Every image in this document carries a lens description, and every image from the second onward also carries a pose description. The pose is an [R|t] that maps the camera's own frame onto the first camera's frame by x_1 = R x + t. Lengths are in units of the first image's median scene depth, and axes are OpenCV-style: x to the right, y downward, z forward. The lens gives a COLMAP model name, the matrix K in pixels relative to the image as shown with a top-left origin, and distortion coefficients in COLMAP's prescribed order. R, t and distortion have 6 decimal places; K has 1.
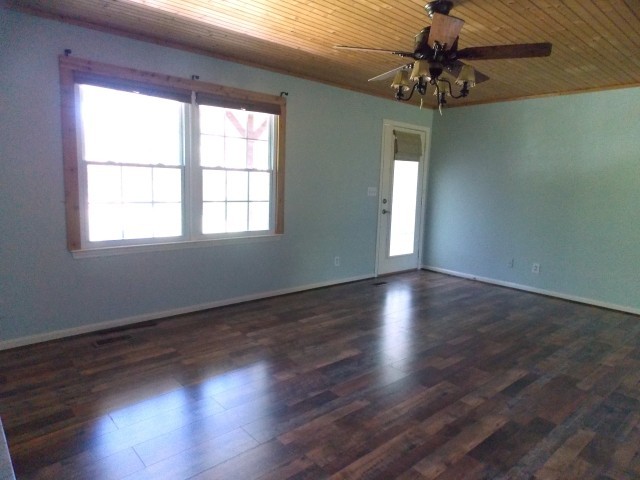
lens RADIAL K [[422.0, 0, 320.7], [0, 422.0, 235.3], [0, 0, 1]] dist [0.003457, -0.000030]
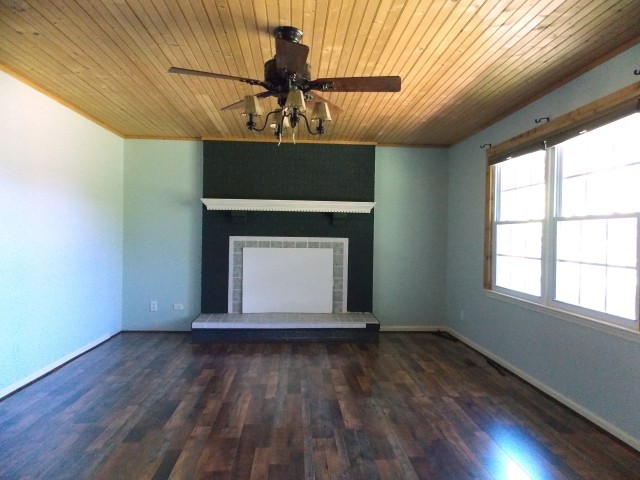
lens RADIAL K [[422.0, 0, 320.7], [0, 422.0, 235.3], [0, 0, 1]] dist [0.003457, -0.000030]
pose [[-0.611460, -0.037286, -0.790396, 0.817853], [-0.132012, 0.989697, 0.055438, -0.142748], [0.780186, 0.138240, -0.610082, 1.446715]]
